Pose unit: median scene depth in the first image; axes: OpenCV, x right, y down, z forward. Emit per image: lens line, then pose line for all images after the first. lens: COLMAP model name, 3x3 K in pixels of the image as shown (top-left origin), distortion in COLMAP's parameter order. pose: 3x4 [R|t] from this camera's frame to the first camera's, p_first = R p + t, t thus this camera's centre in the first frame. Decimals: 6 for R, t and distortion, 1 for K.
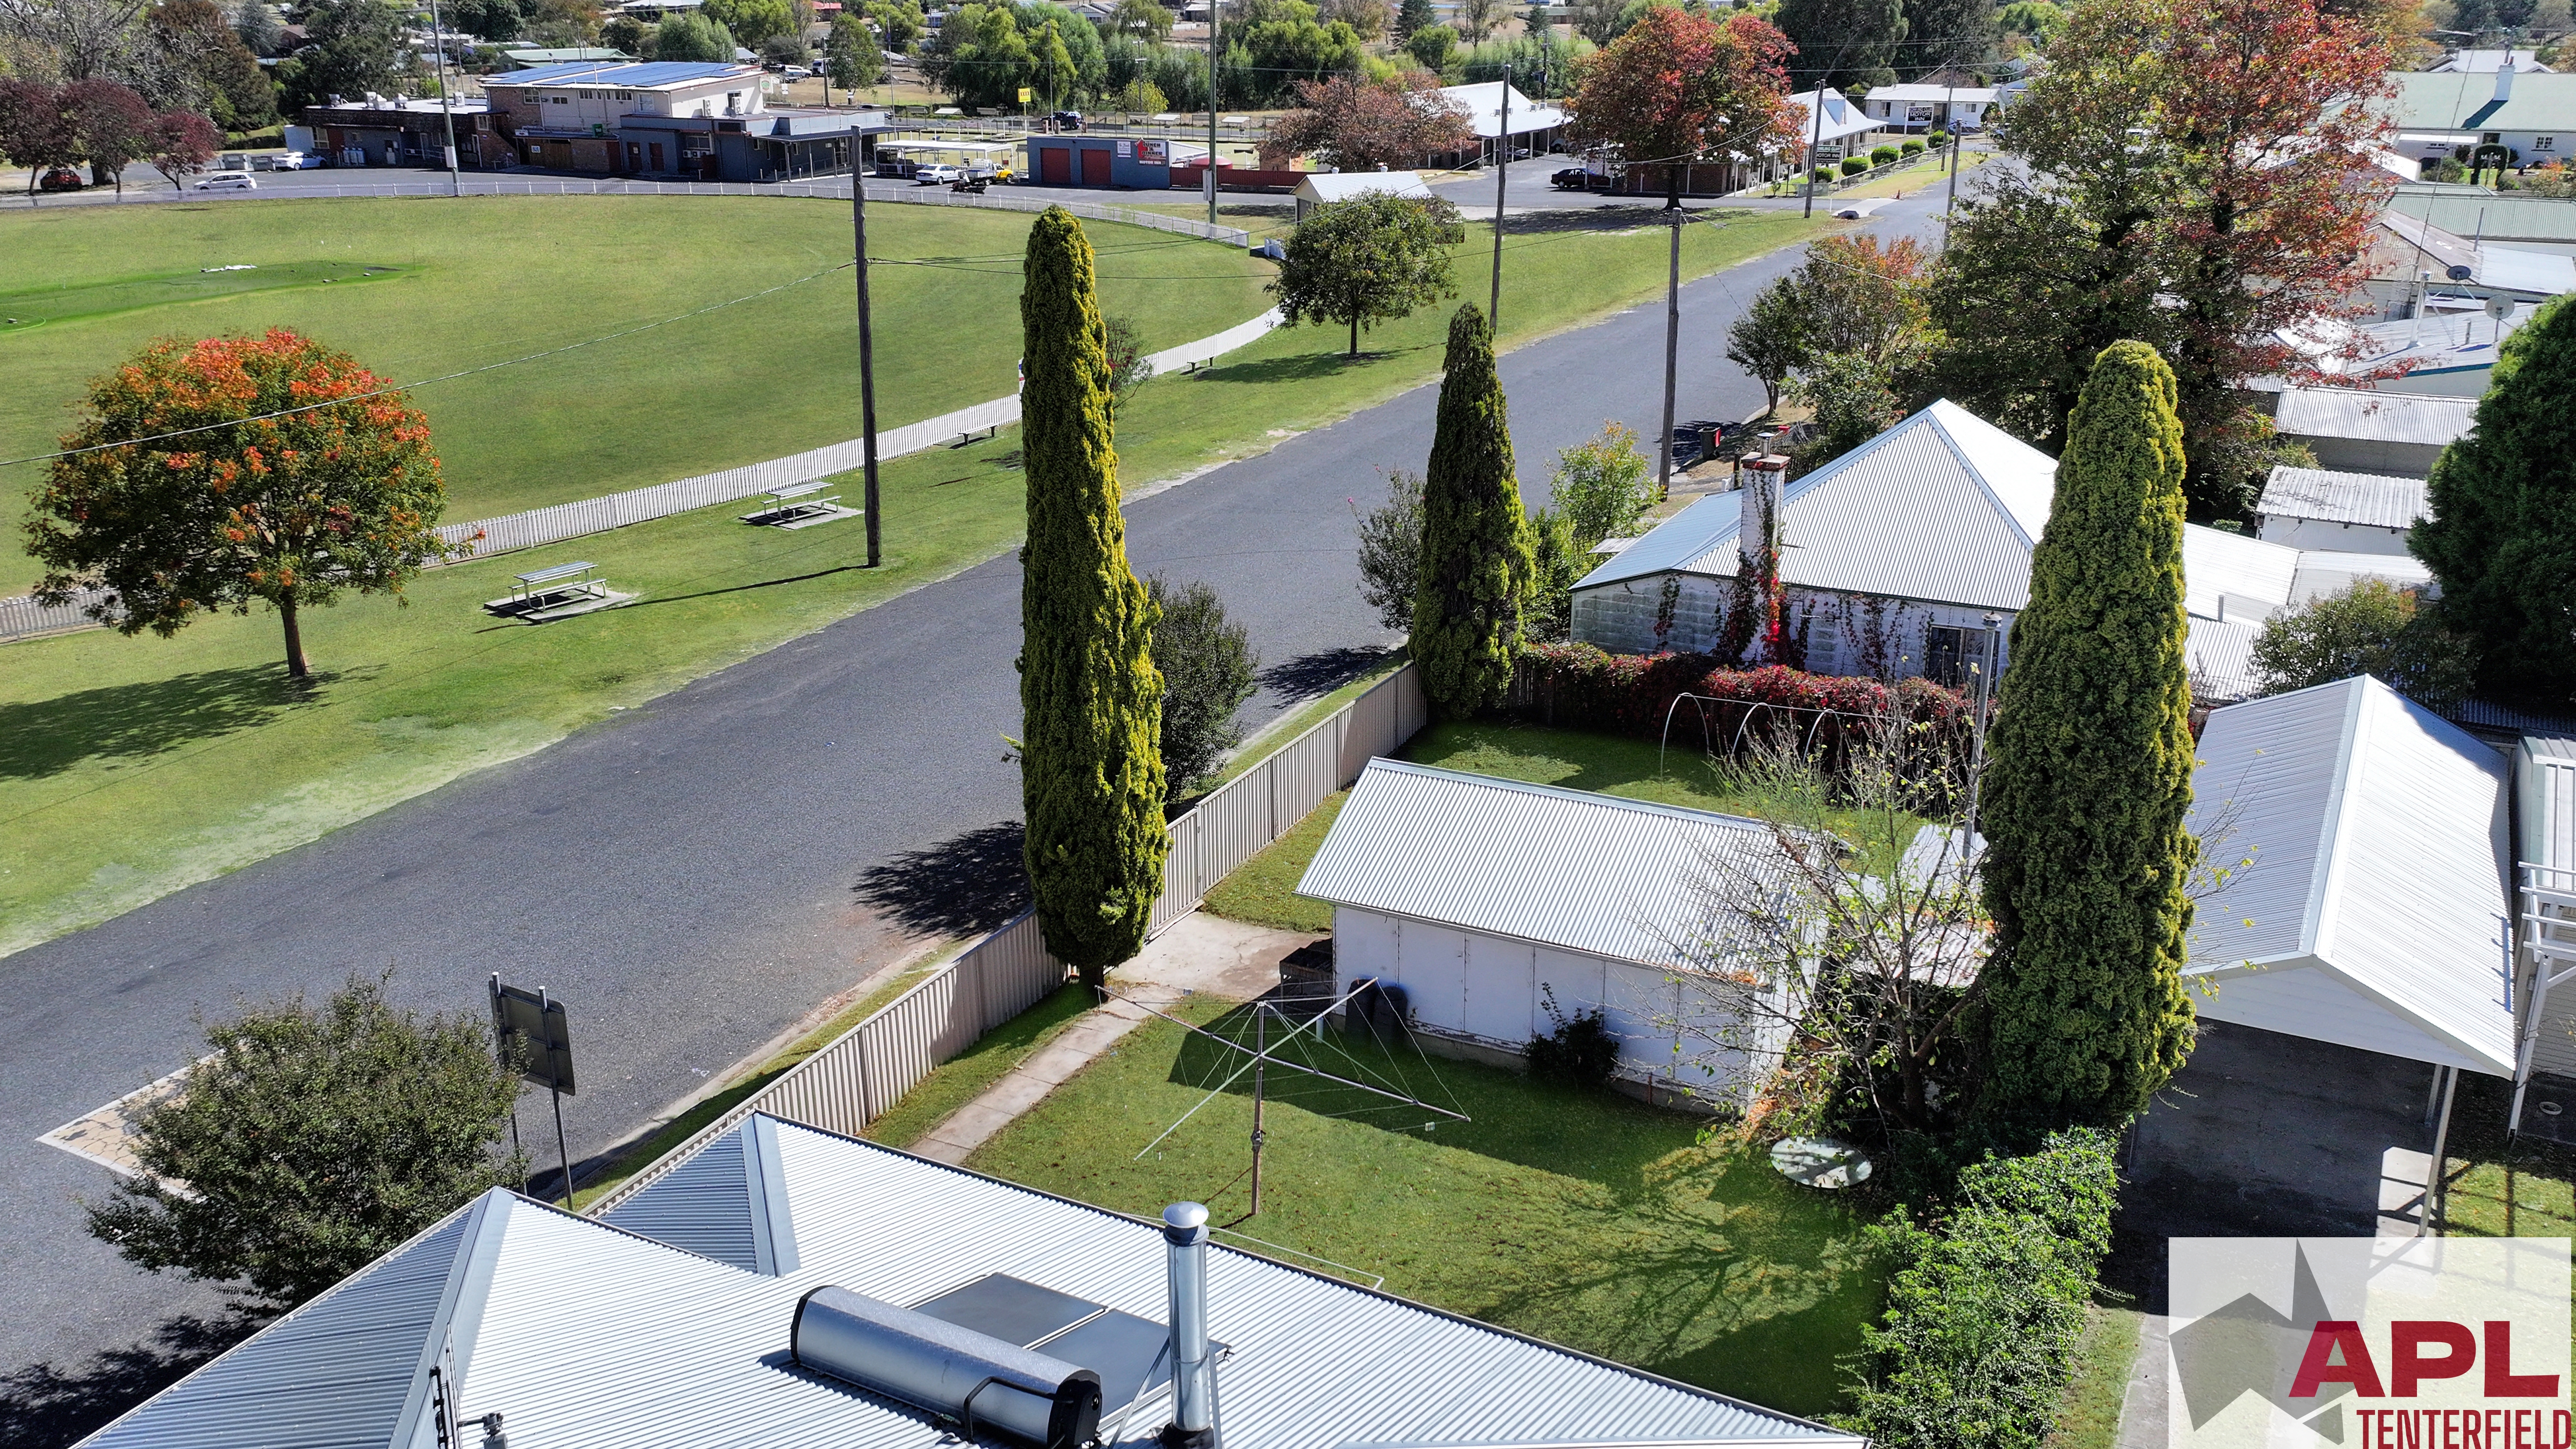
lens RADIAL K [[2081.5, 0, 1288.0], [0, 2081.5, 724.5], [0, 0, 1]] dist [-0.004223, -0.002012]
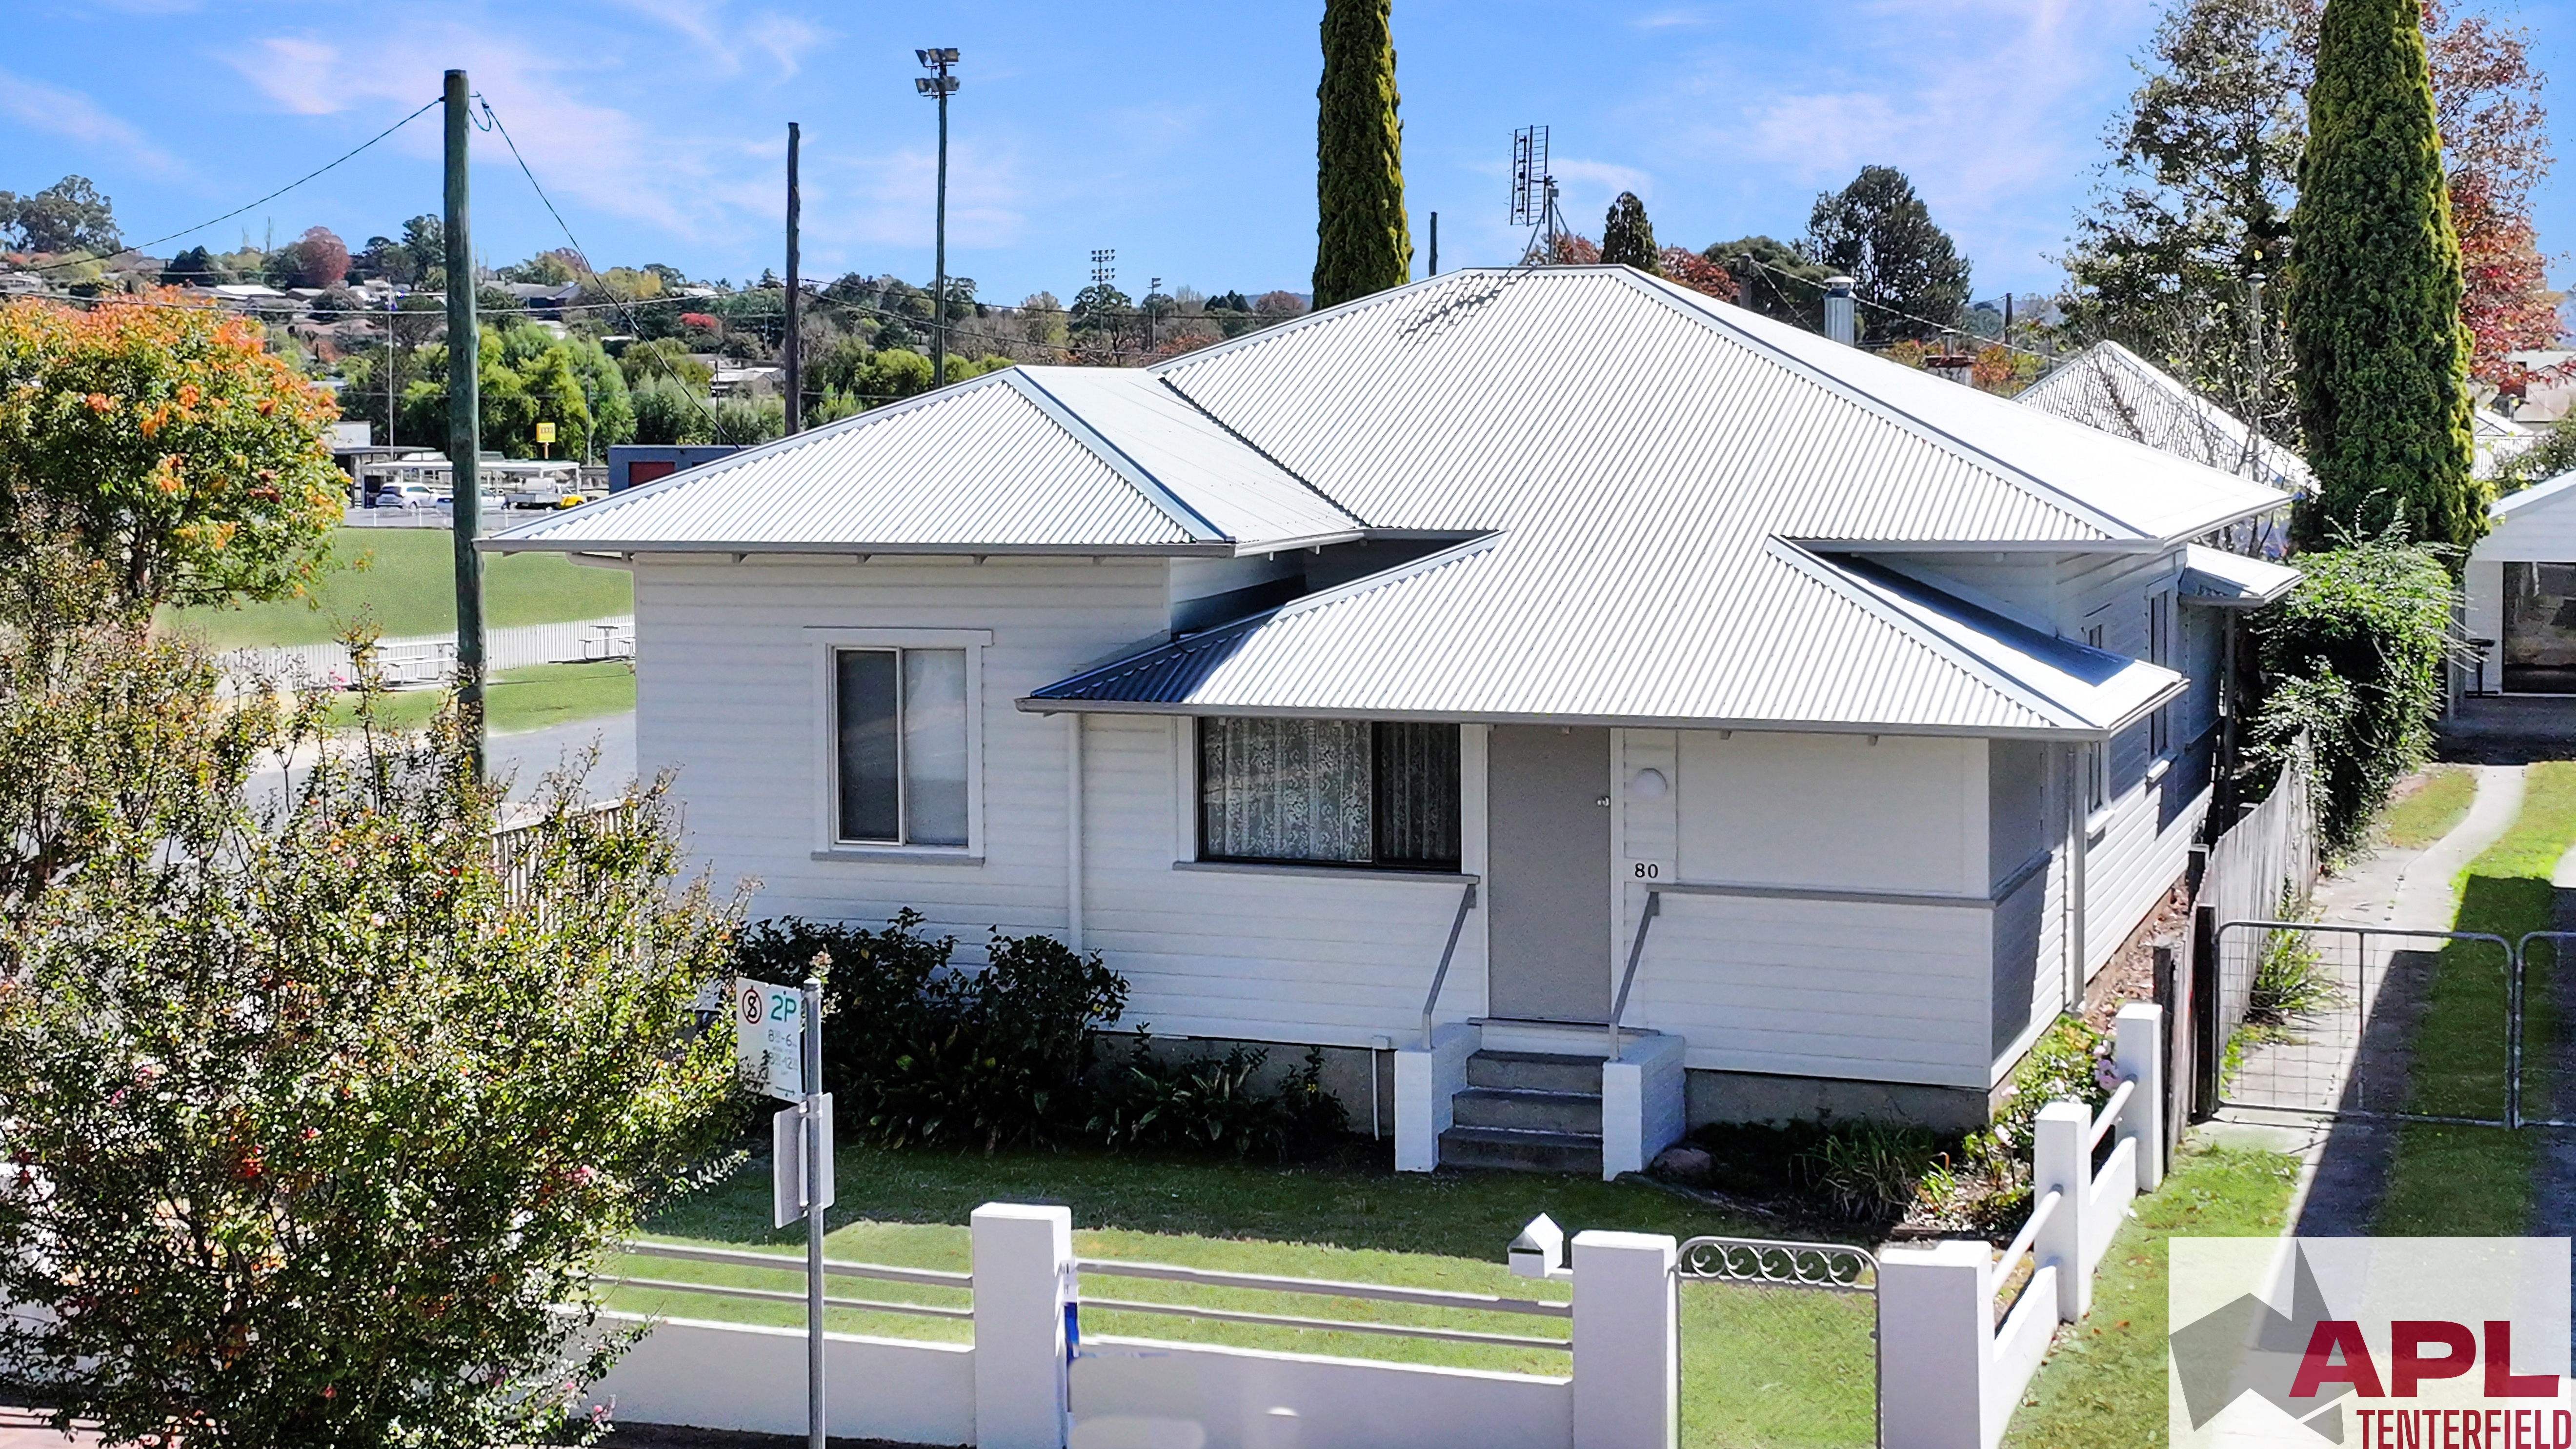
lens RADIAL K [[3555.5, 0, 1290.9], [0, 3555.5, 598.3], [0, 0, 1]] dist [-0.006028, 0.044949]
pose [[0.991116, -0.009313, 0.132677, -0.135958], [0.046069, 0.959830, -0.276774, 0.200499], [-0.124770, 0.280427, 0.951732, -0.217643]]
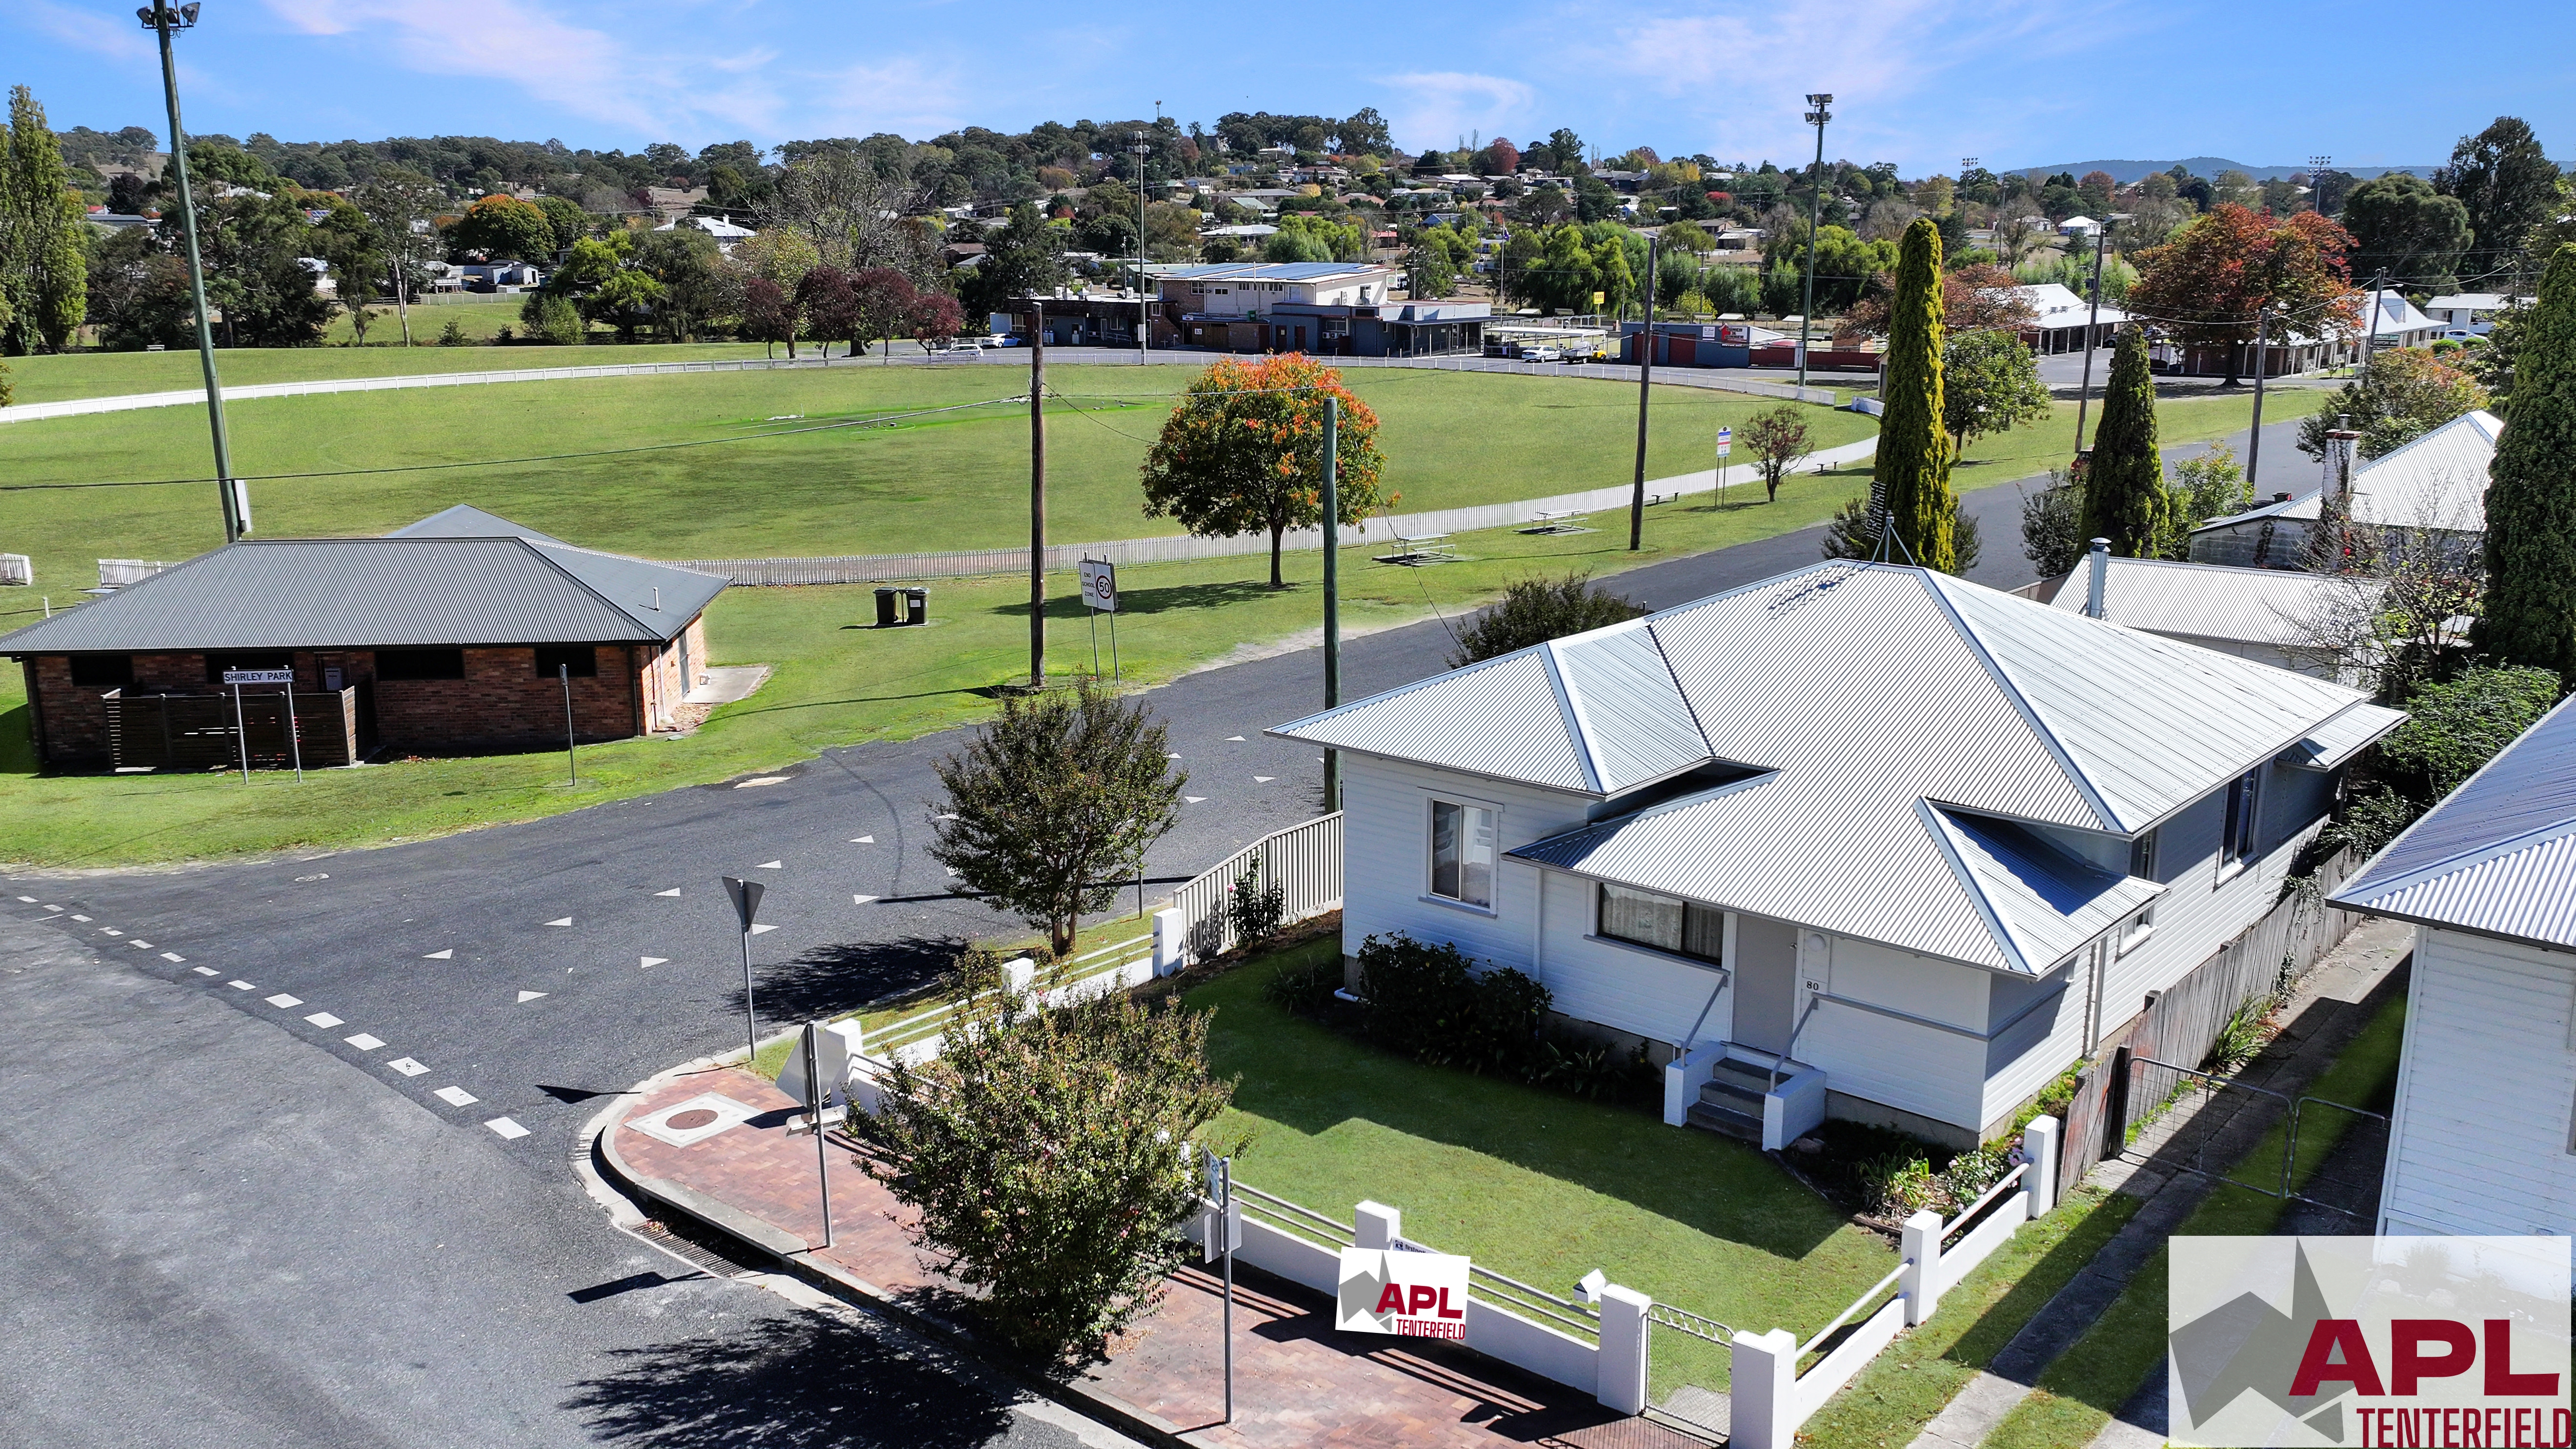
lens RADIAL K [[2081.5, 0, 1288.0], [0, 2081.5, 724.5], [0, 0, 1]] dist [-0.004223, -0.002012]
pose [[0.972554, 0.052931, -0.226576, -0.074309], [-0.076612, 0.992329, -0.097026, 0.137499], [0.219702, 0.111722, 0.969149, -0.274789]]
